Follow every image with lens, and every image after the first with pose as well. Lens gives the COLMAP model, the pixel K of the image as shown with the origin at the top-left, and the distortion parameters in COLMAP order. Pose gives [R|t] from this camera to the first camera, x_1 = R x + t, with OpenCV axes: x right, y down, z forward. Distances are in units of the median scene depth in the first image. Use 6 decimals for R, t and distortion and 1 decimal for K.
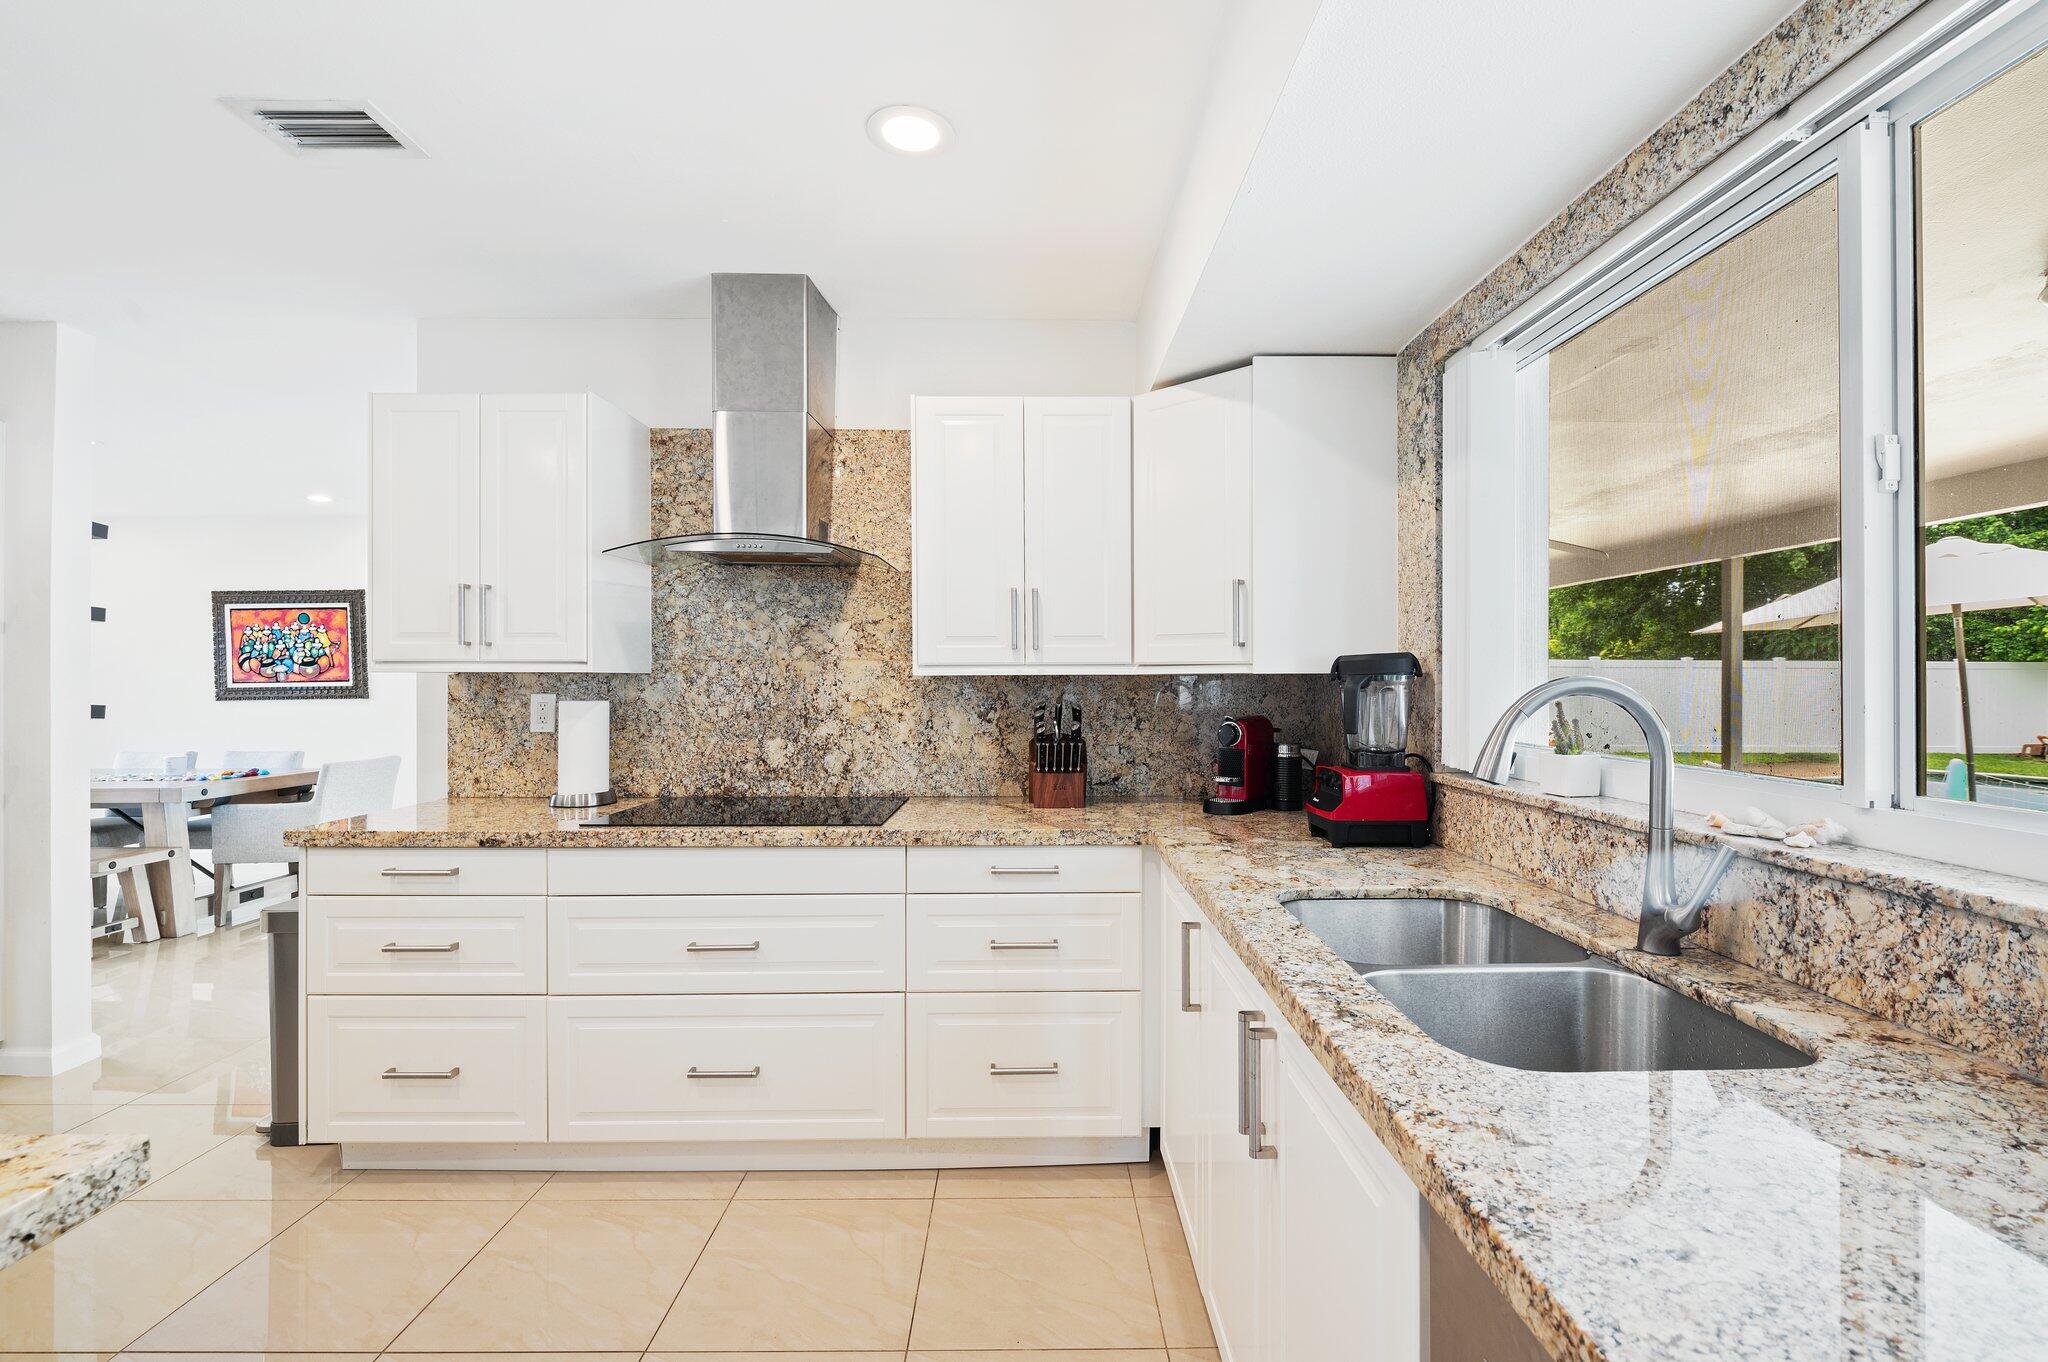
lens RADIAL K [[882.6, 0, 1038.3], [0, 882.6, 683.3], [0, 0, 1]] dist [-0.002777, -0.002716]
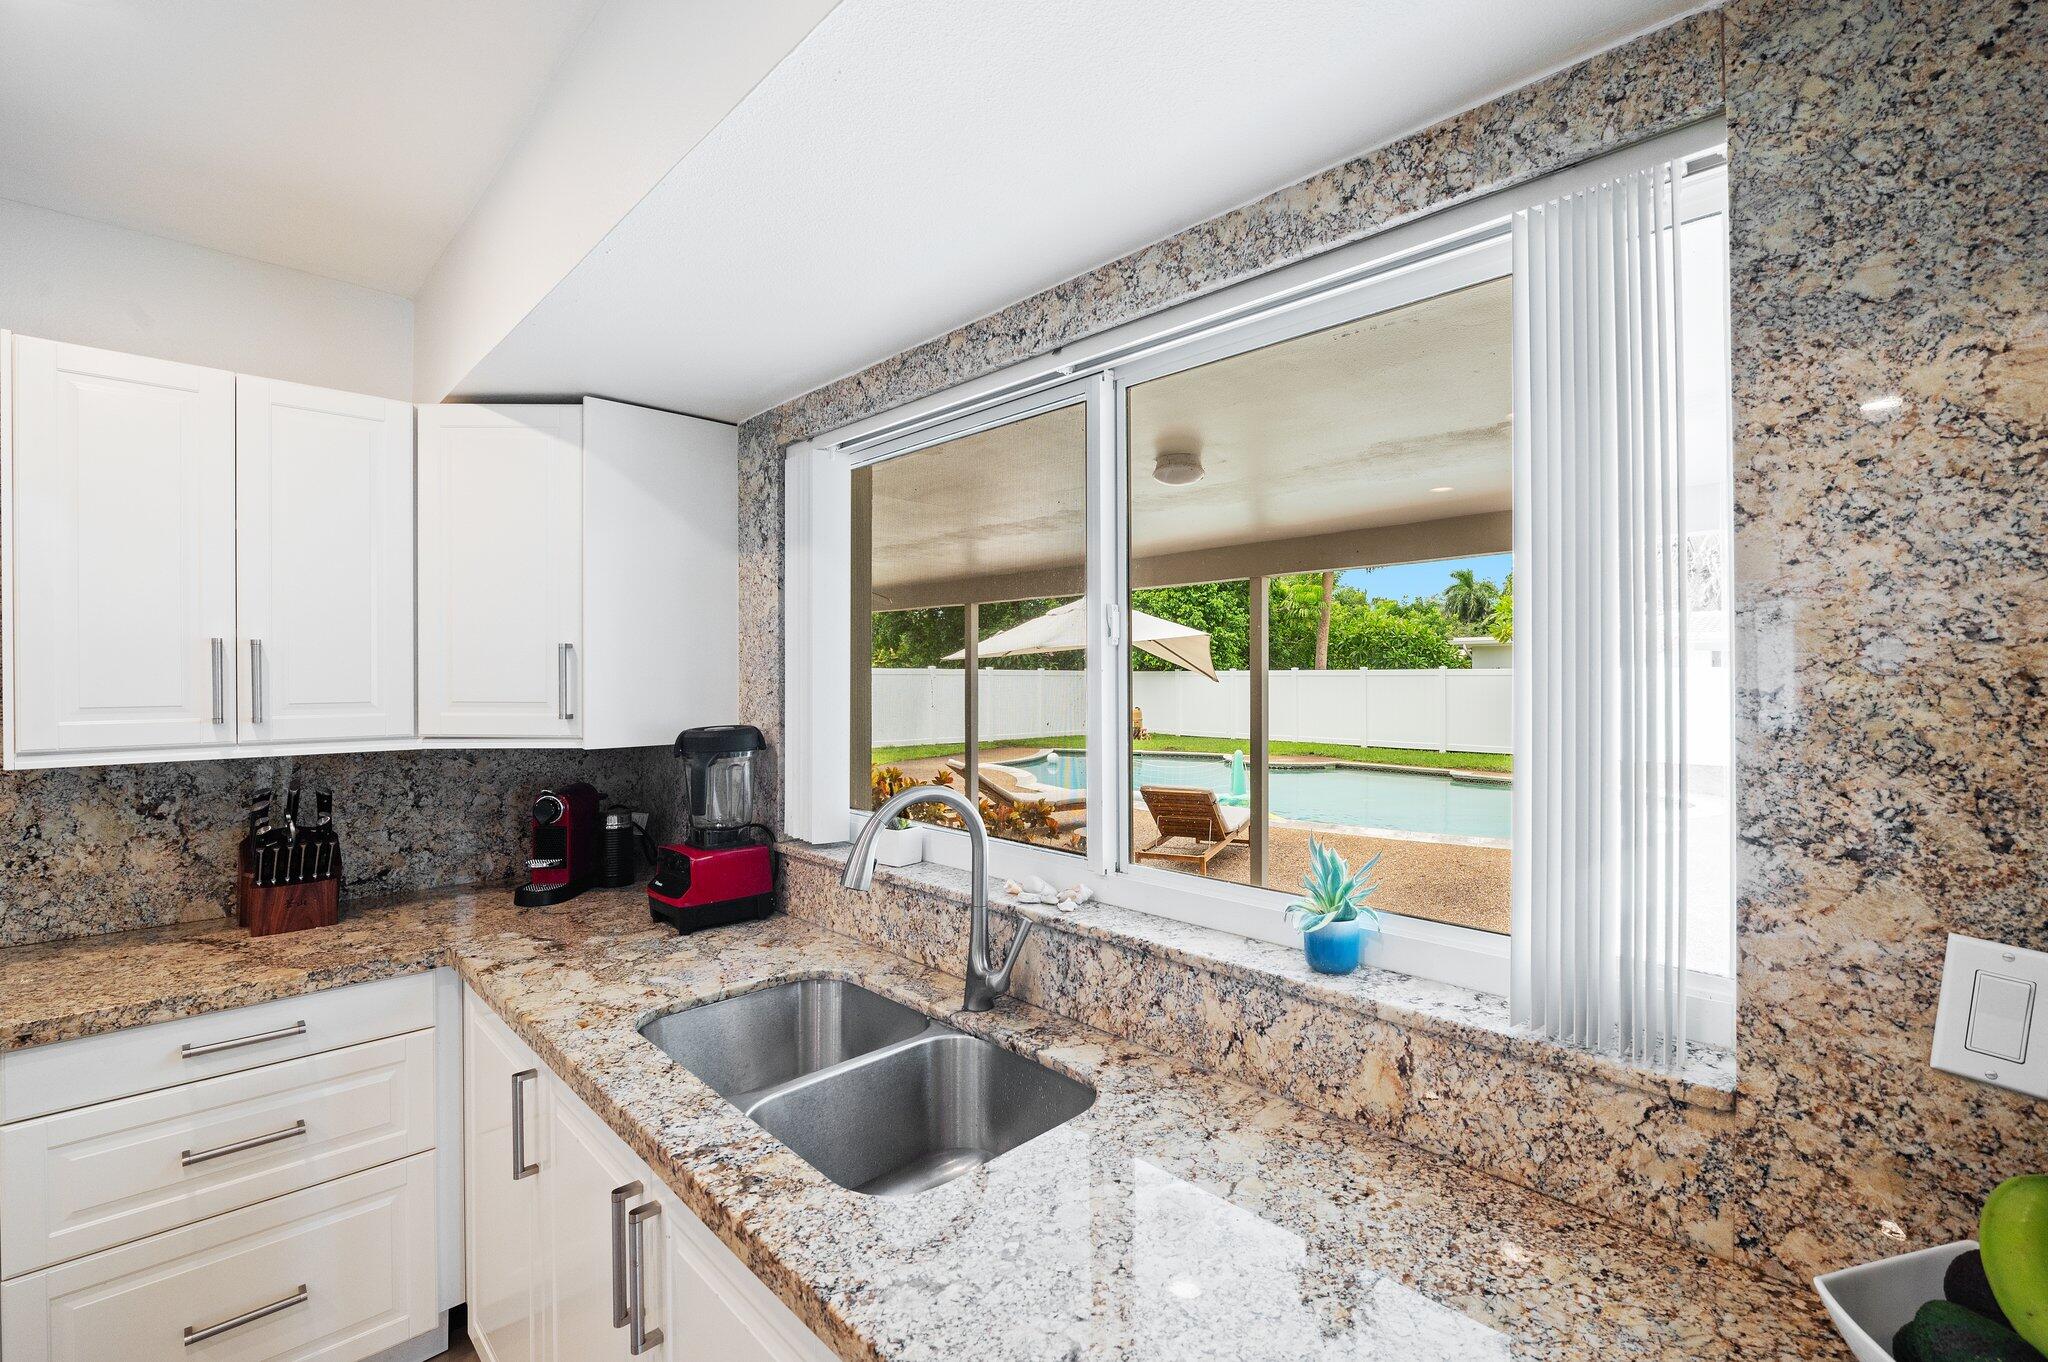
lens RADIAL K [[888.1, 0, 1042.4], [0, 888.1, 676.4], [0, 0, 1]] dist [-0.011245, -0.000282]
pose [[0.721322, 0.000162, 0.692599, -0.039755], [0.003514, 0.999986, -0.003894, -0.074785], [-0.692591, 0.005243, 0.721312, 0.028984]]
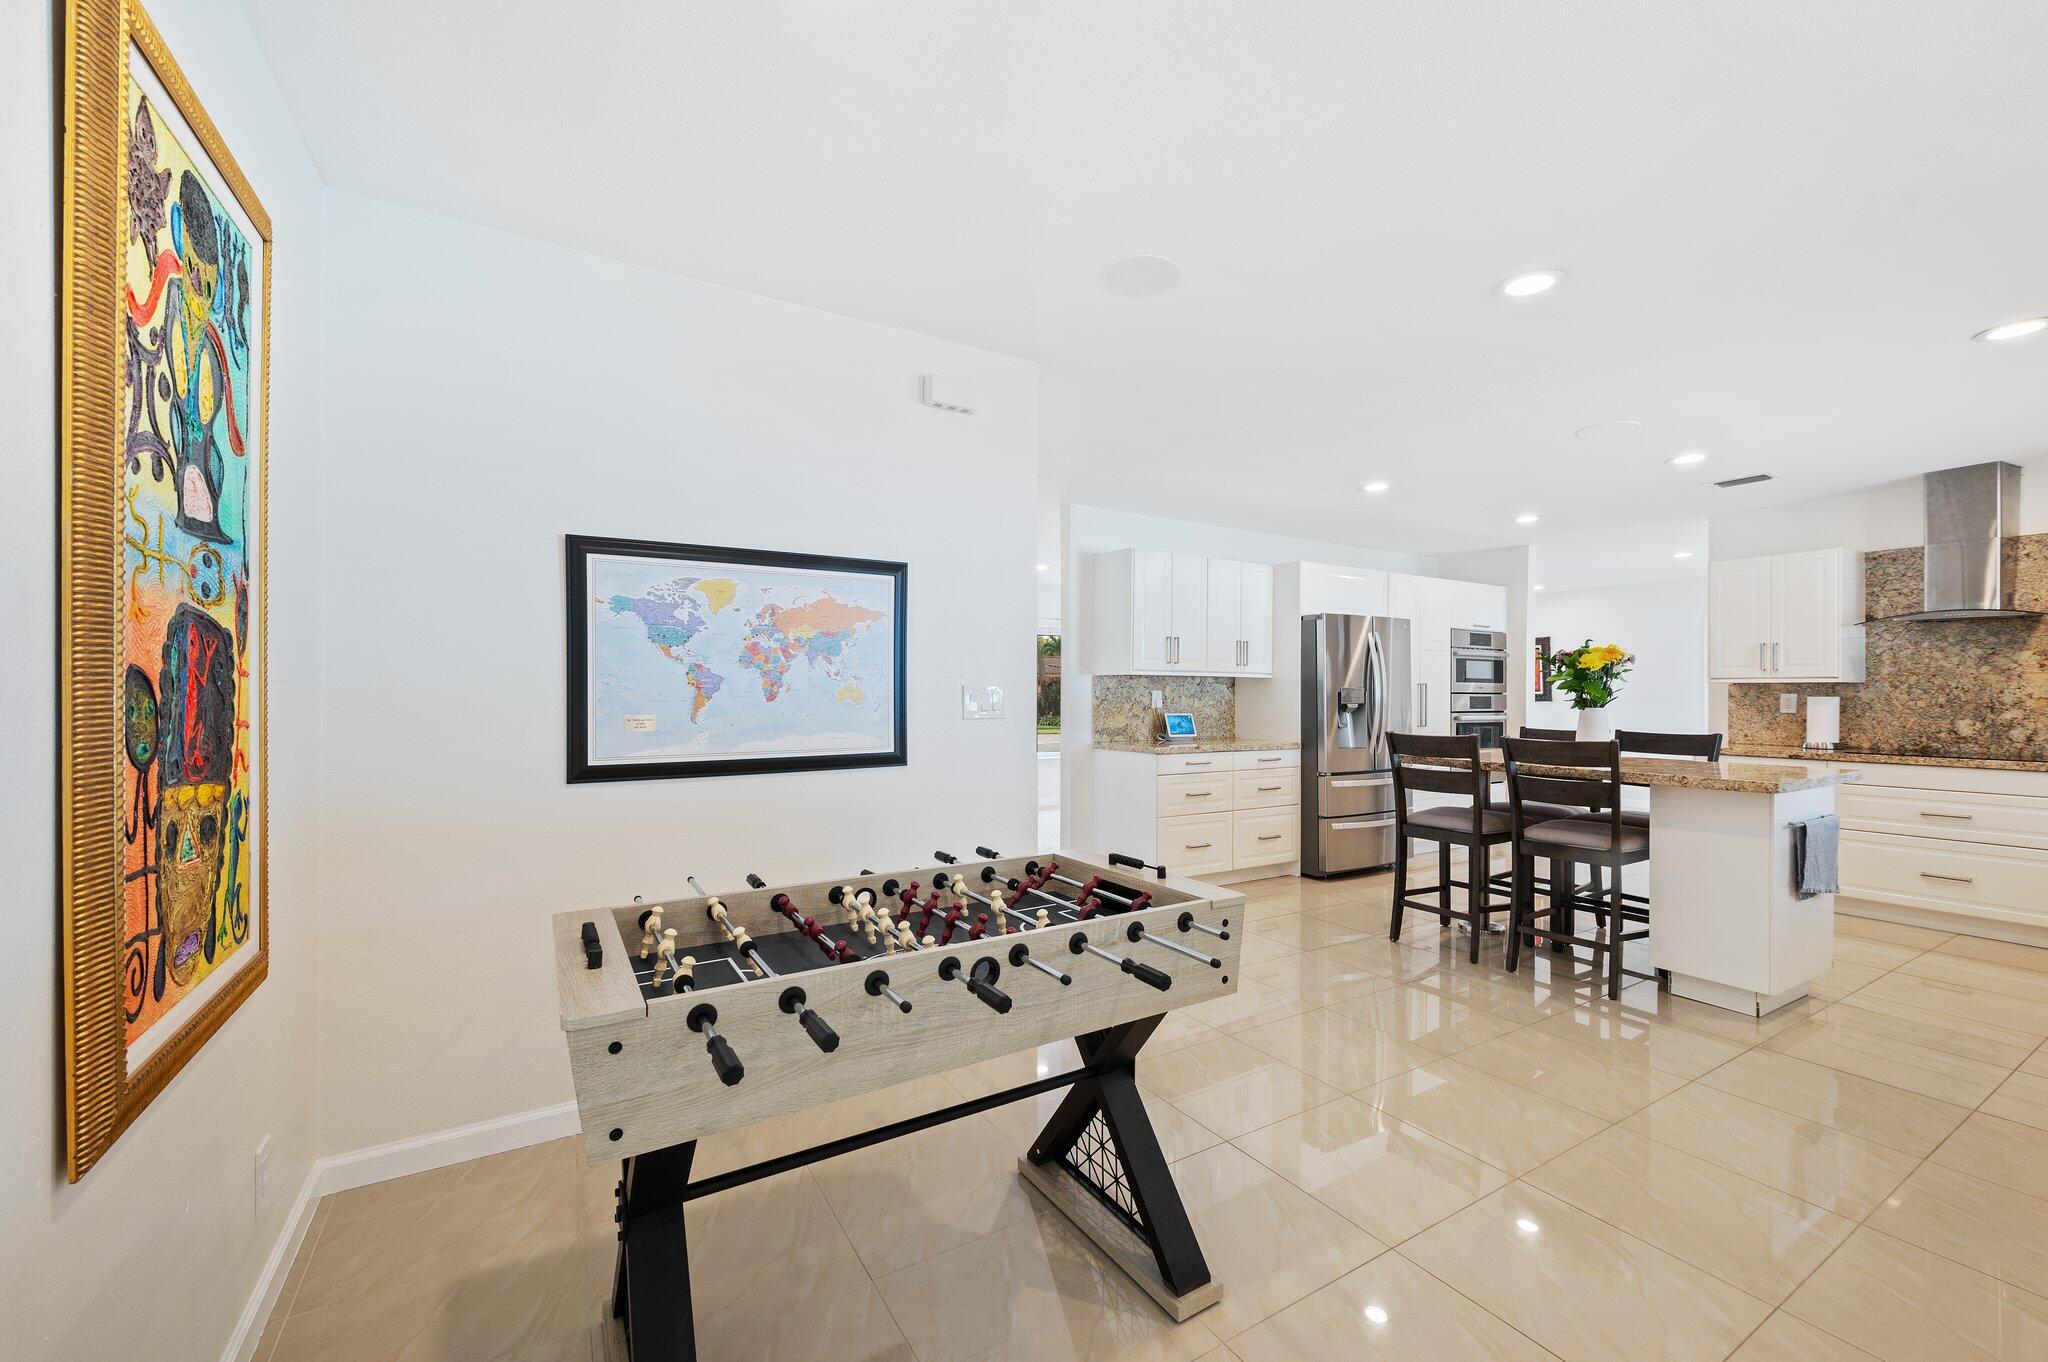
lens RADIAL K [[802.2, 0, 1022.4], [0, 802.2, 691.8], [0, 0, 1]] dist [-0.000110, -0.000046]
pose [[0.492562, -0.000694, -0.870277, 0.193352], [-0.005701, 0.999976, -0.004025, 0.029910], [0.870259, 0.006944, 0.492546, -1.661162]]
